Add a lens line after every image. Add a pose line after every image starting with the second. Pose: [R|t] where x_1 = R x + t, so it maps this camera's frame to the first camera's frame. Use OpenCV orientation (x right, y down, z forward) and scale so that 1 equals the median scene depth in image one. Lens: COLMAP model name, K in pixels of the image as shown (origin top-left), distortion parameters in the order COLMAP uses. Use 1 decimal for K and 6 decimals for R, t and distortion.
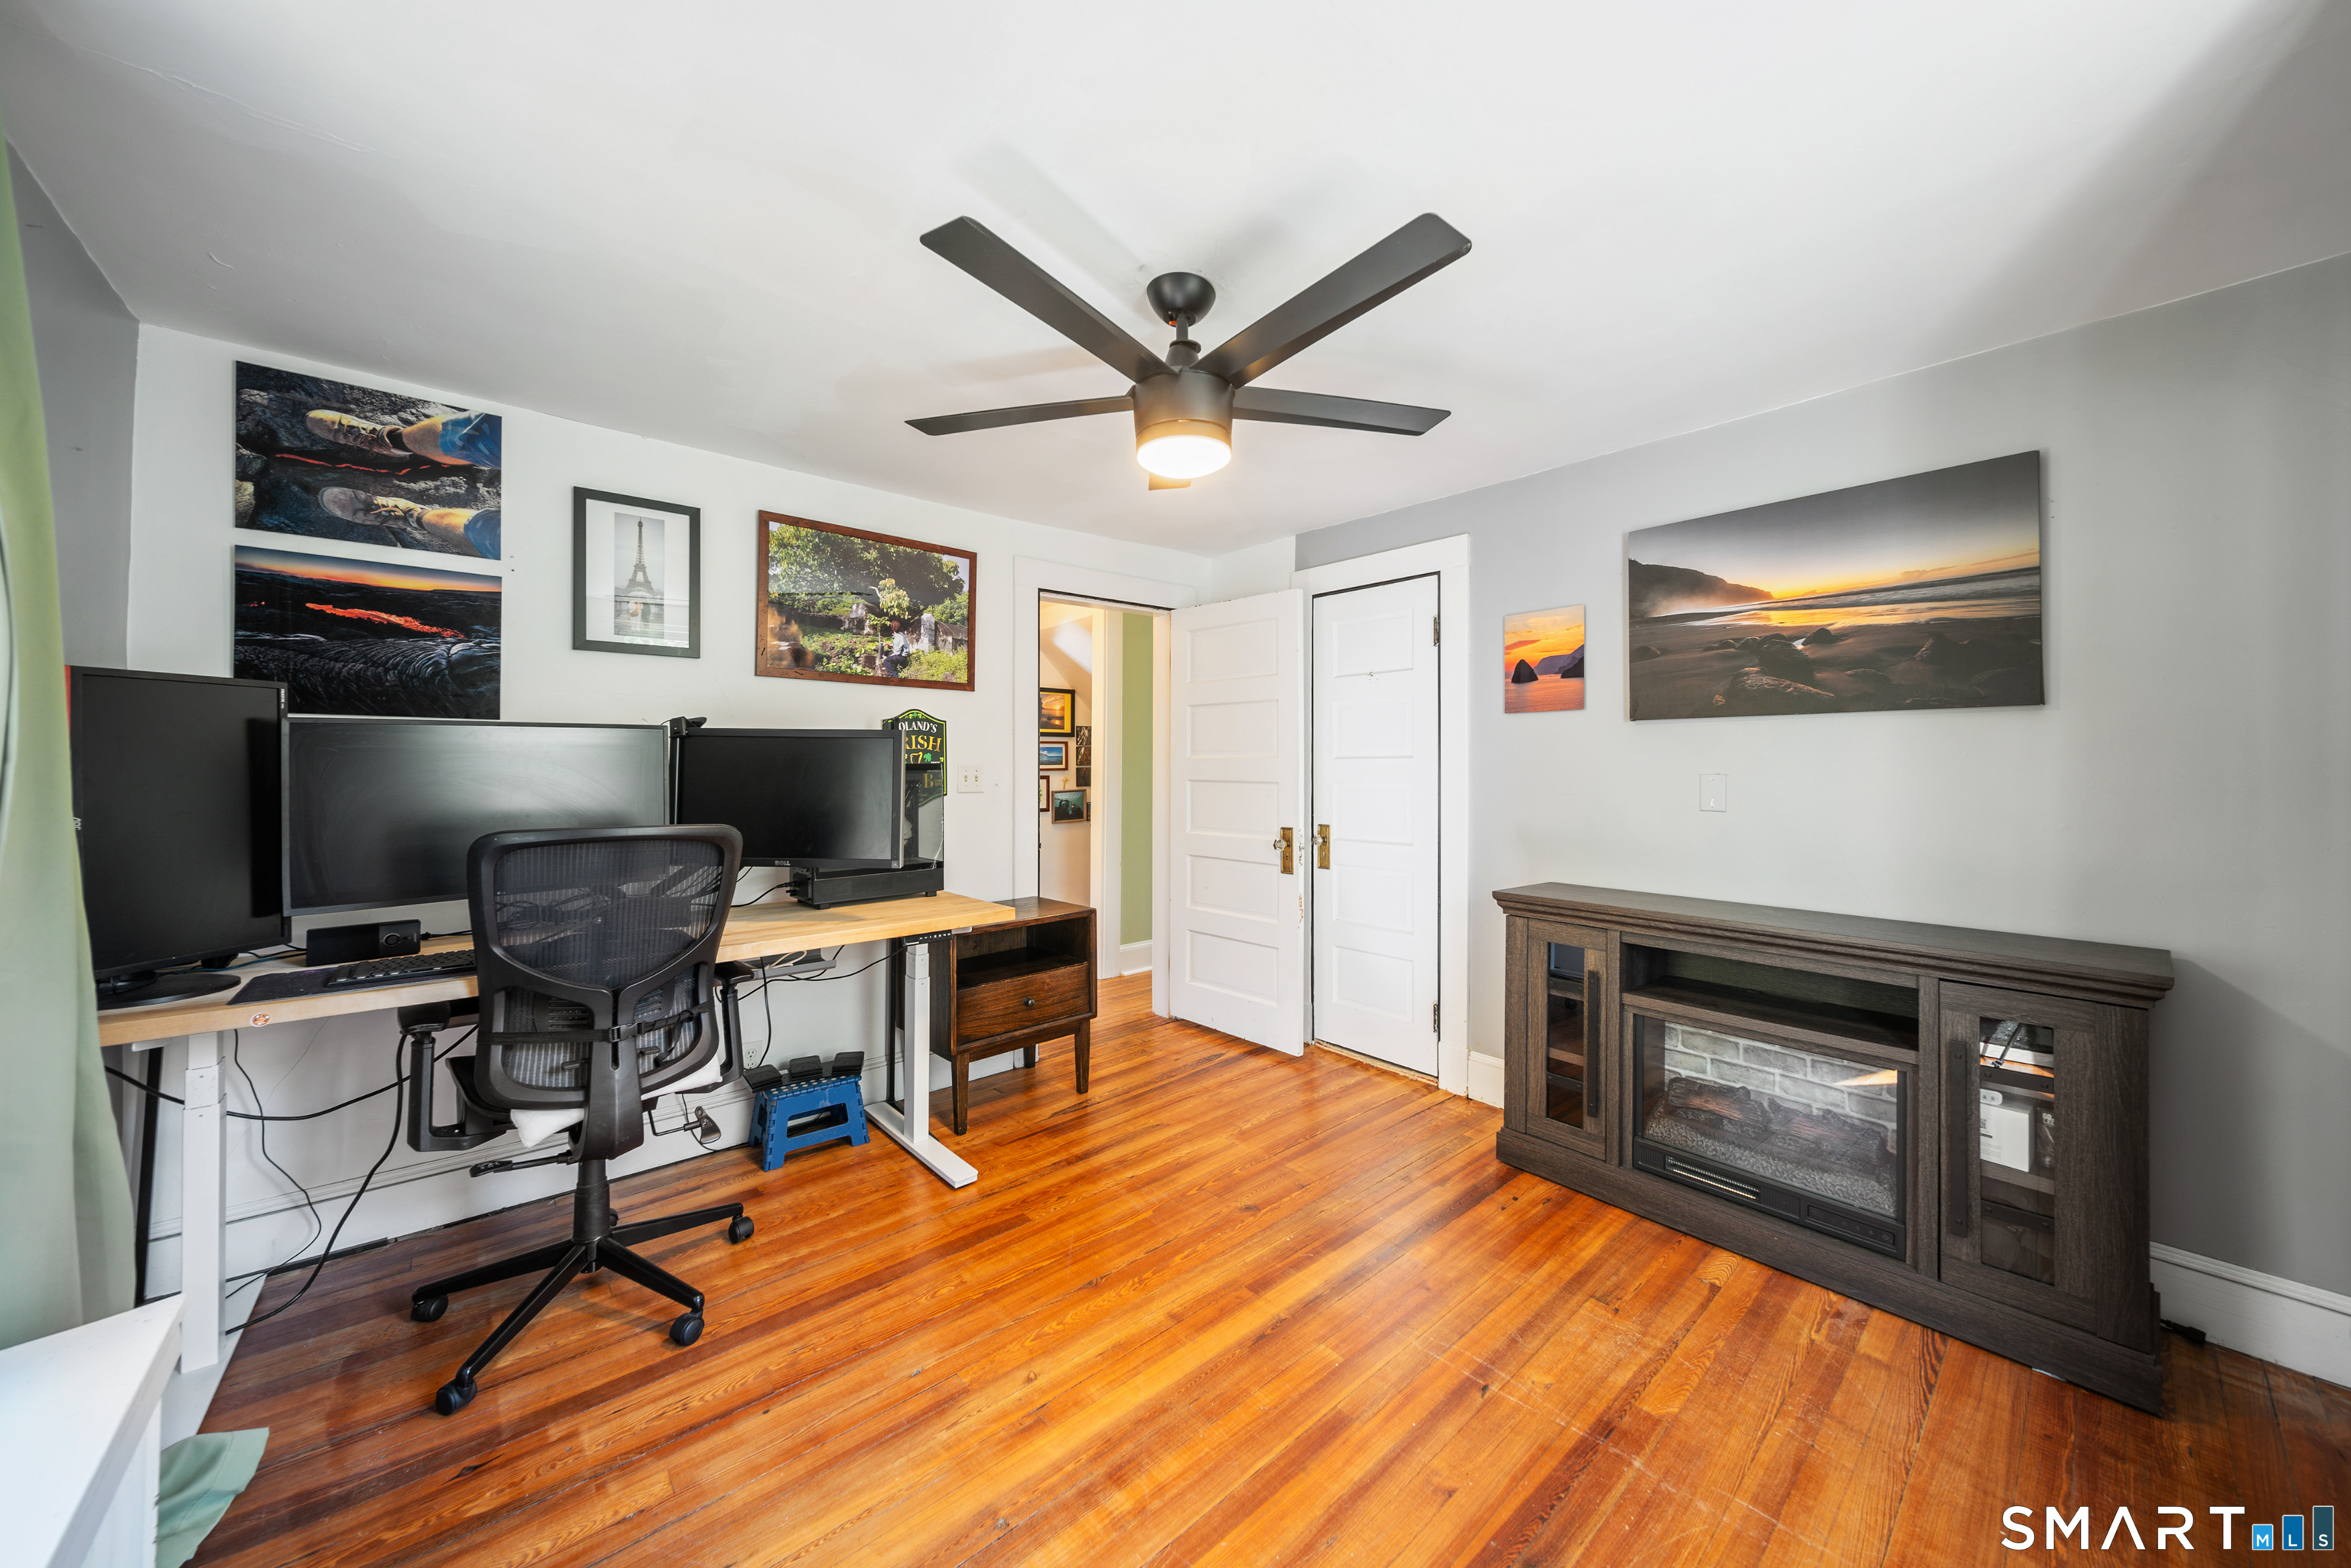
lens RADIAL K [[820.2, 0, 1174.0], [0, 820.2, 773.4], [0, 0, 1]] dist [-0.000729, -0.000037]
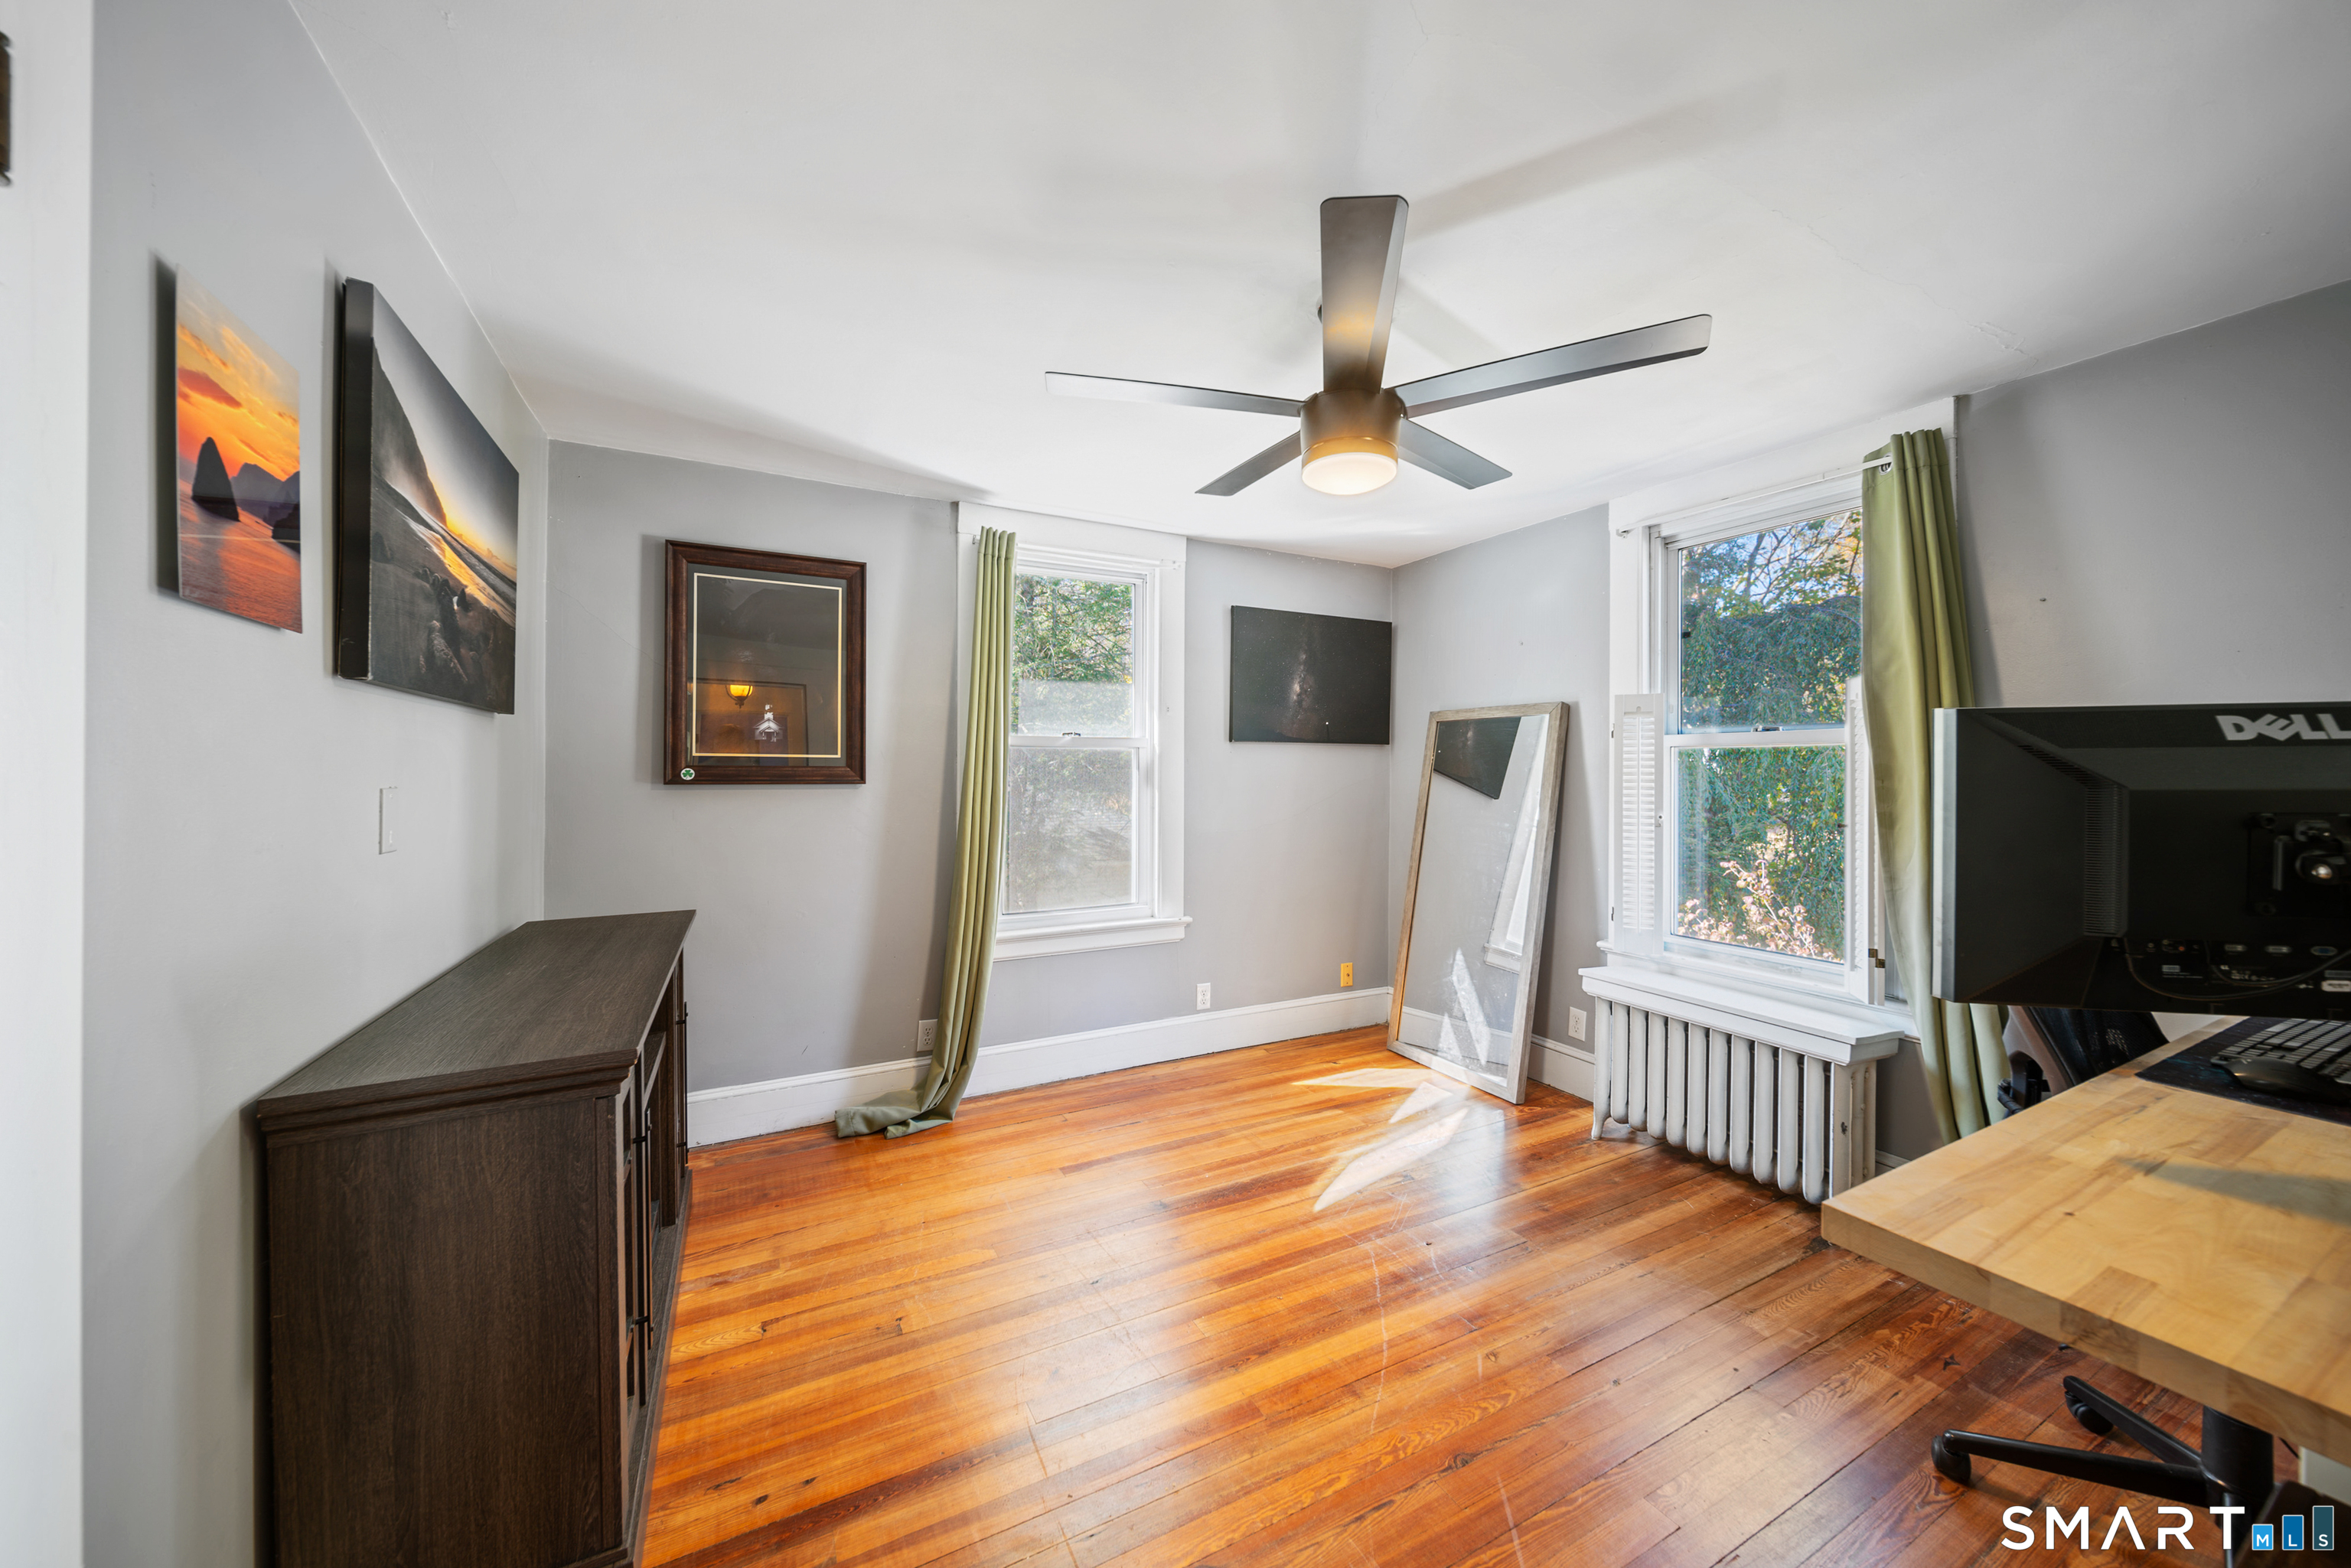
lens RADIAL K [[820.2, 0, 1161.2], [0, 820.2, 767.6], [0, 0, 1]] dist [-0.000729, -0.000037]
pose [[-0.969526, -0.007920, 0.244859, -0.011464], [-0.005186, 0.999917, 0.011810, -0.033867], [-0.244932, 0.010181, -0.969487, 2.019309]]
